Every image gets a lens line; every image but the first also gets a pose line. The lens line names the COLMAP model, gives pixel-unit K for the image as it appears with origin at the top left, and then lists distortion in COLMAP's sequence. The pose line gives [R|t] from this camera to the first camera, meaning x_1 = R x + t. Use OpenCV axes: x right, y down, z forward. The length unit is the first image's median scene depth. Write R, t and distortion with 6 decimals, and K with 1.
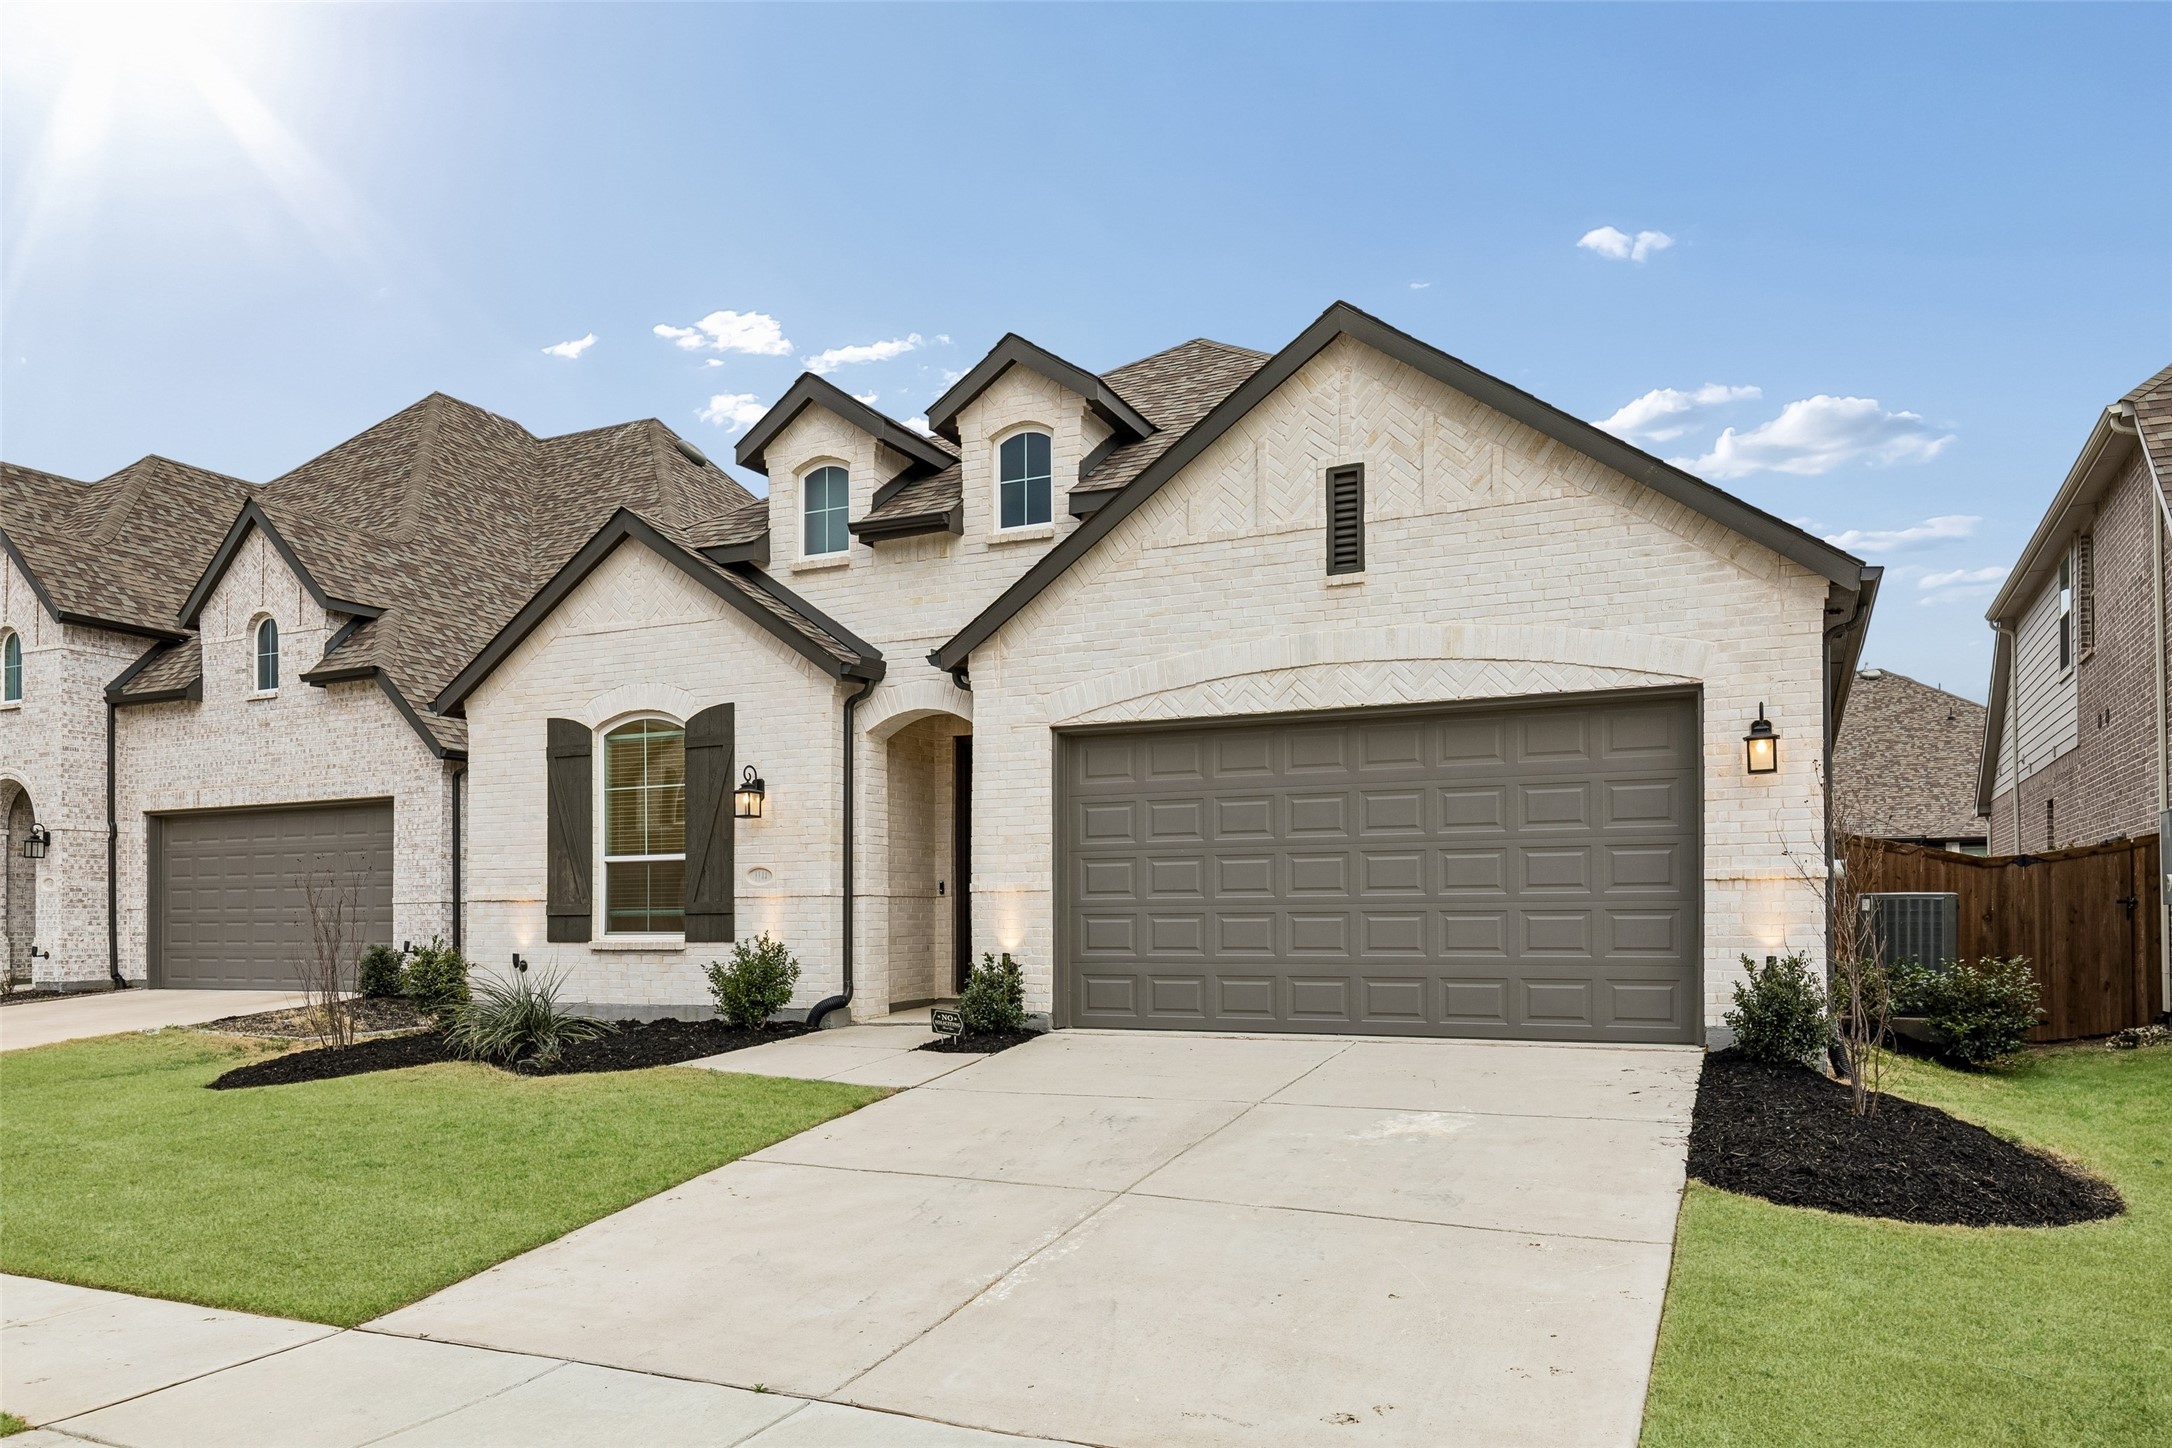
lens RADIAL K [[1499.4, 0, 1086.0], [0, 1499.4, 631.3], [0, 0, 1]] dist [-0.010223, -0.000461]
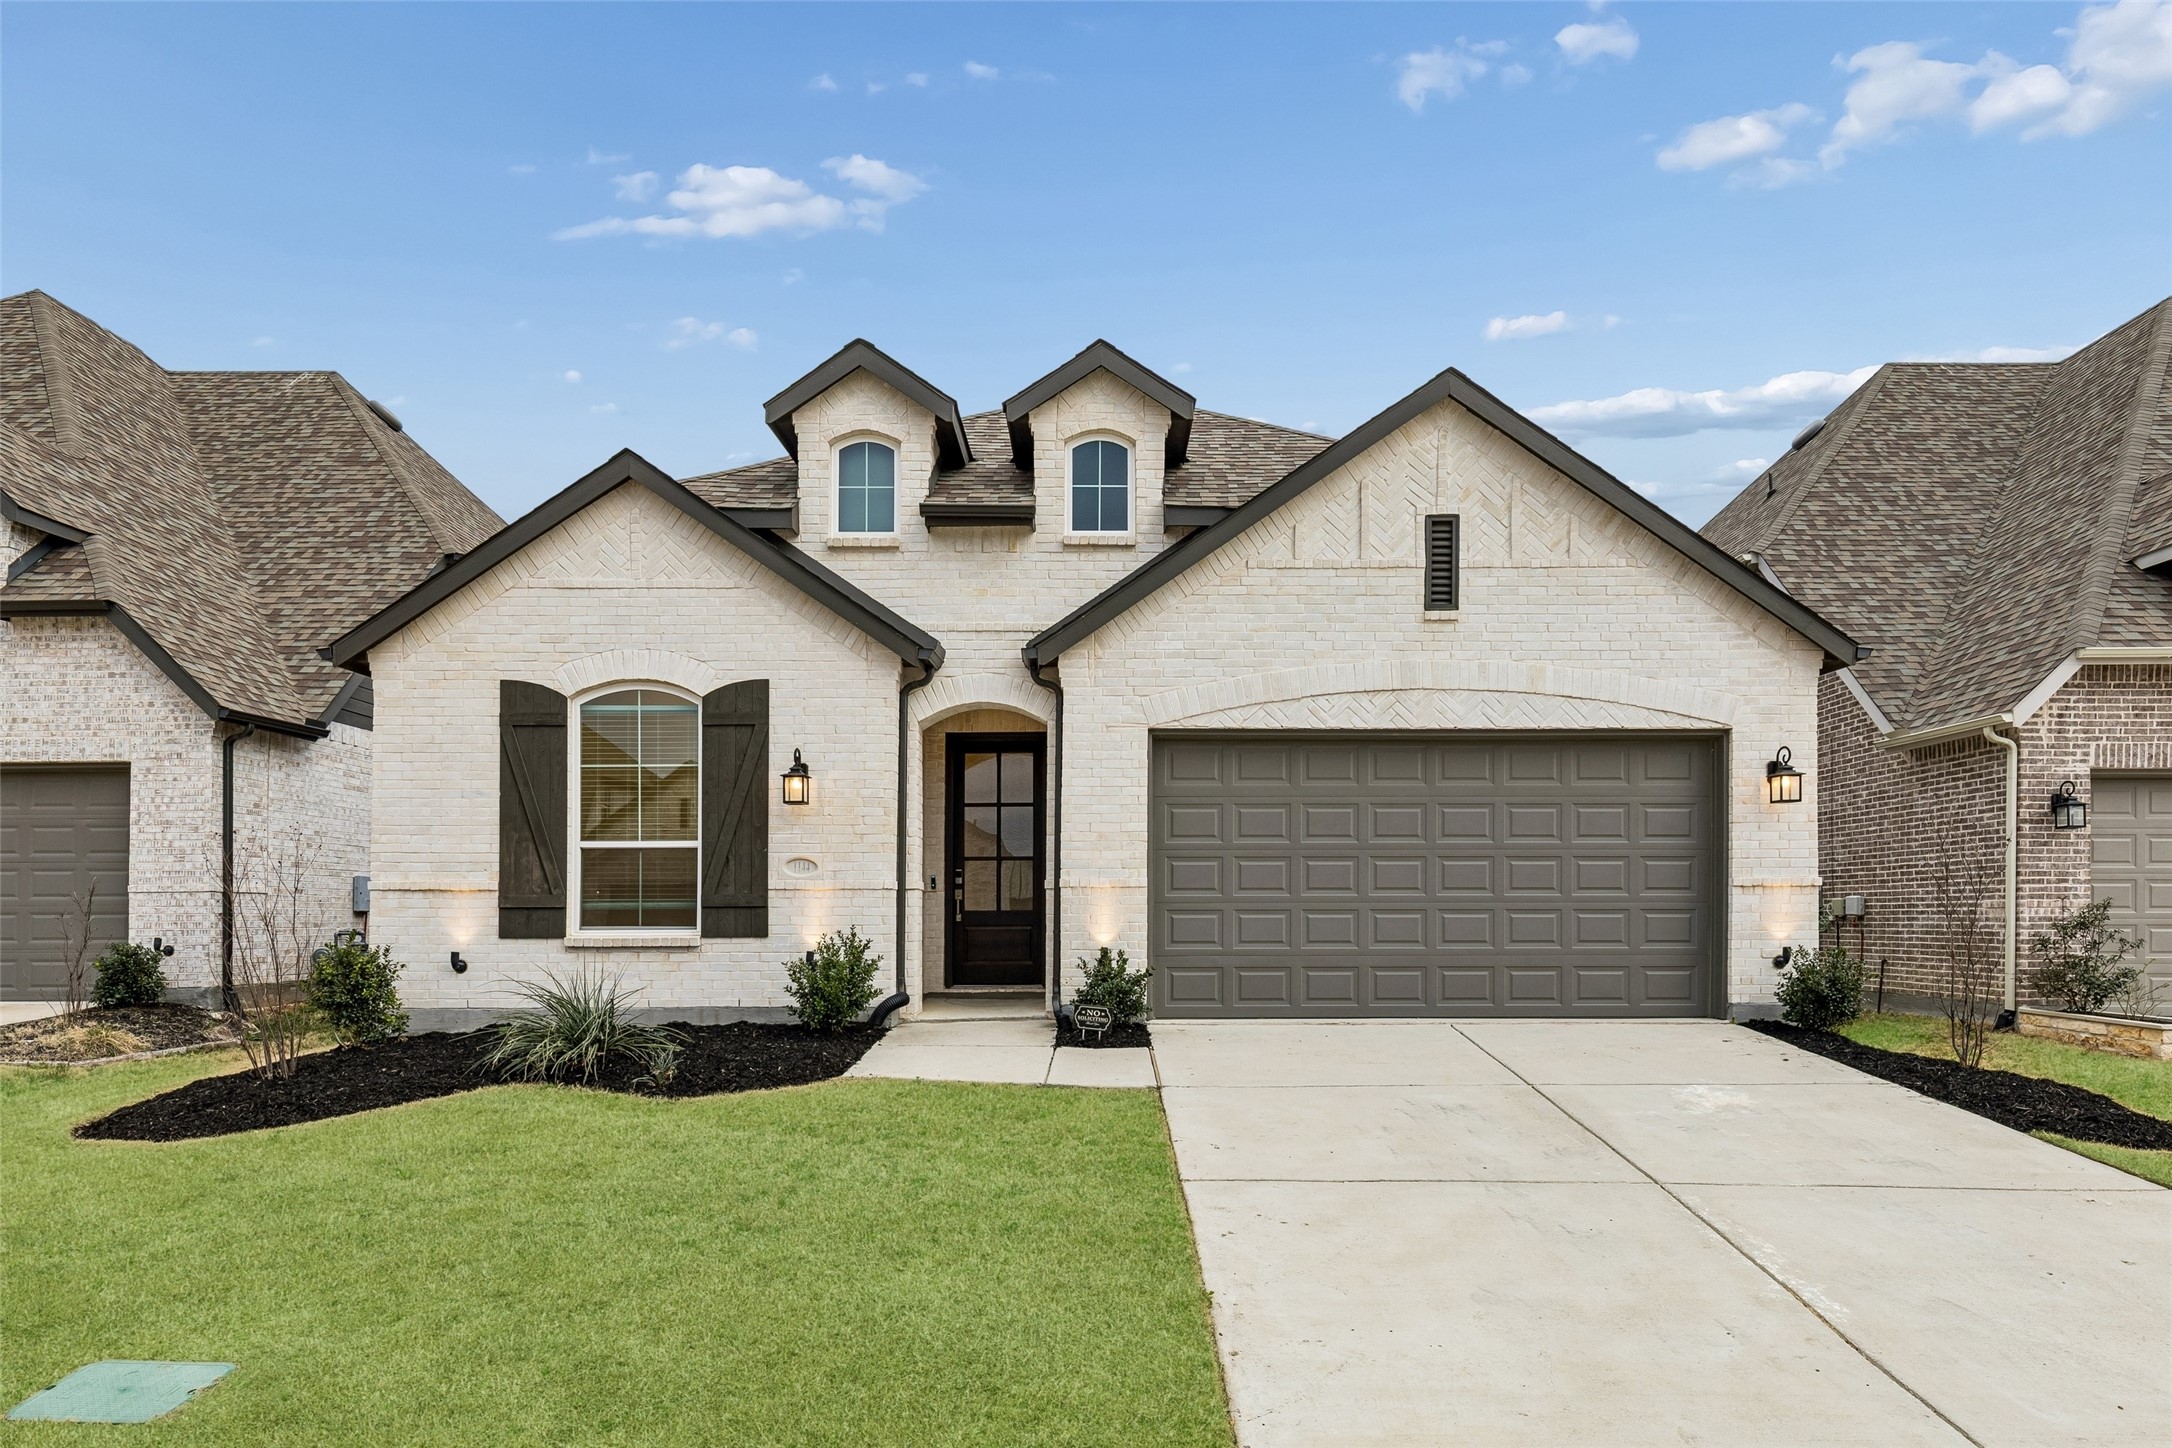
lens RADIAL K [[1227.0, 0, 1086.0], [0, 1227.0, 724.0], [0, 0, 1]] dist [-0.001660, -0.001138]
pose [[0.899503, 0.071708, 0.430991, -0.400697], [-0.086603, 0.996130, 0.015008, 0.048691], [-0.428246, -0.050825, 0.902232, 0.244422]]
